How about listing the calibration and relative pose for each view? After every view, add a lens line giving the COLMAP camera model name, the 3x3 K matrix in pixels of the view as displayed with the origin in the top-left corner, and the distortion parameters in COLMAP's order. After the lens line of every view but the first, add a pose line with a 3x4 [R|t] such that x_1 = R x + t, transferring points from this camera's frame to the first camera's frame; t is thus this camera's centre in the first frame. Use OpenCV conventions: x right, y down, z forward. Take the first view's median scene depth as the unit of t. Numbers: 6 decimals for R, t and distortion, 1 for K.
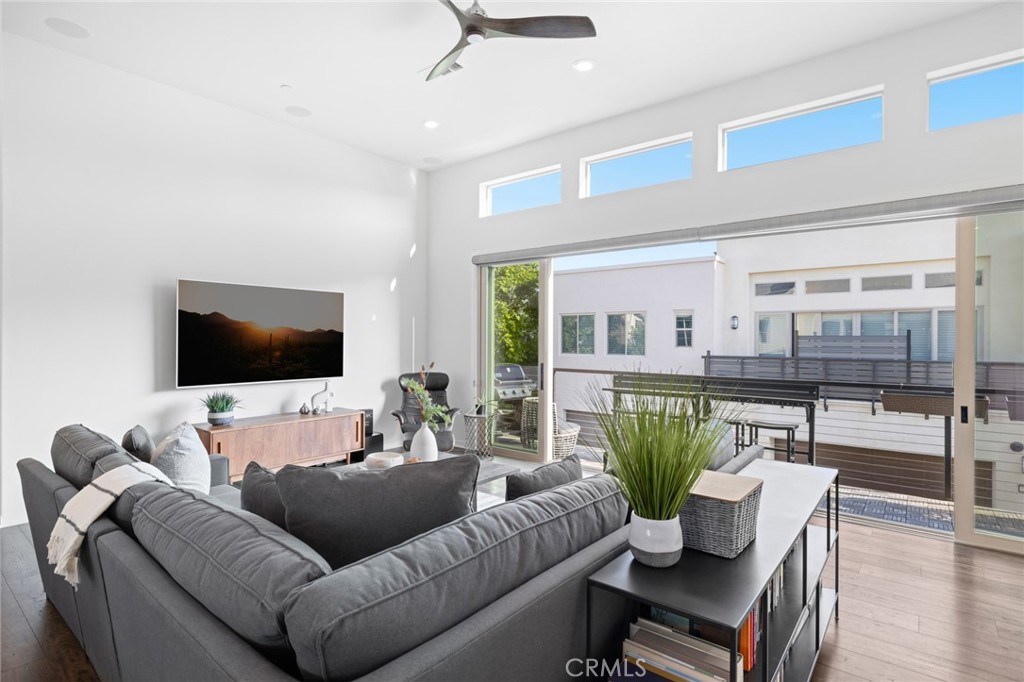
lens RADIAL K [[519.6, 0, 503.9], [0, 519.6, 337.8], [0, 0, 1]] dist [-0.001775, 0.000454]
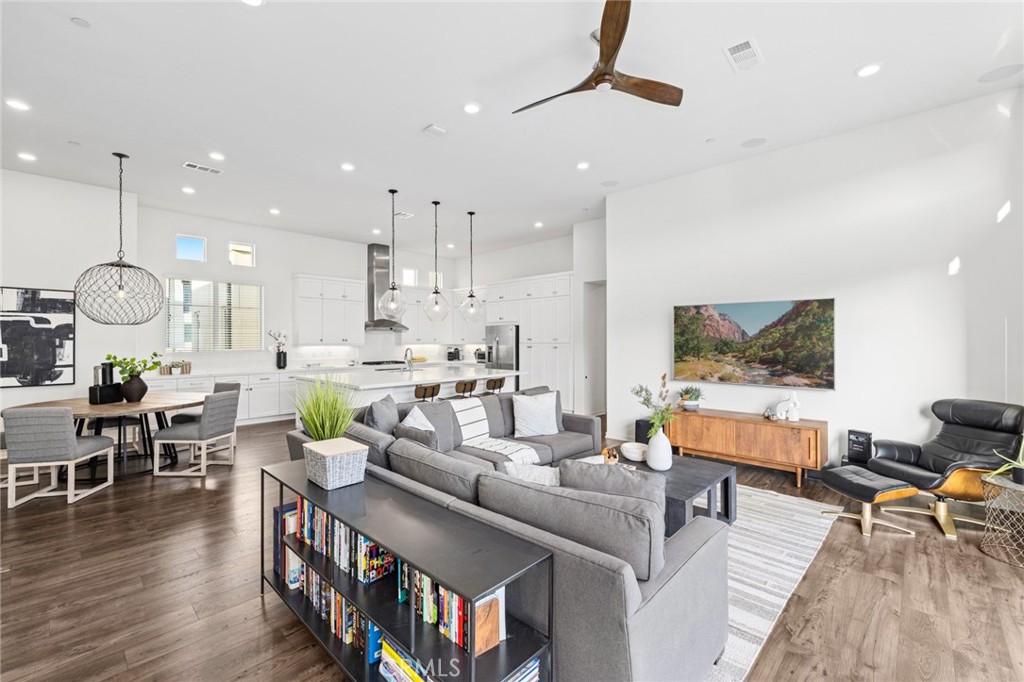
lens RADIAL K [[435.4, 0, 507.3], [0, 435.4, 333.5], [0, 0, 1]] dist [0.001485, 0.001427]
pose [[-0.079622, -0.010104, -0.996774, 0.202266], [0.006883, 0.999919, -0.010686, -0.007559], [0.996801, -0.007712, -0.079546, 0.193696]]
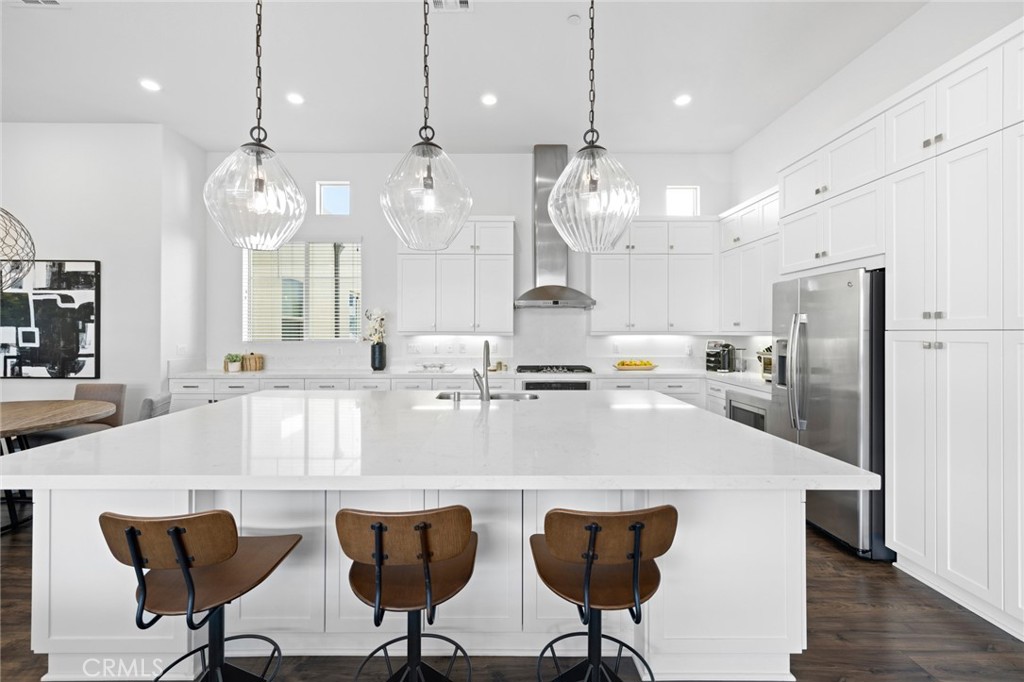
lens RADIAL K [[435.4, 0, 498.0], [0, 435.4, 329.8], [0, 0, 1]] dist [0.001485, 0.001427]
pose [[-0.767632, -0.001047, -0.640890, -0.185585], [0.004018, 0.999971, -0.006446, -0.000388], [0.640878, -0.007523, -0.767606, 0.194329]]
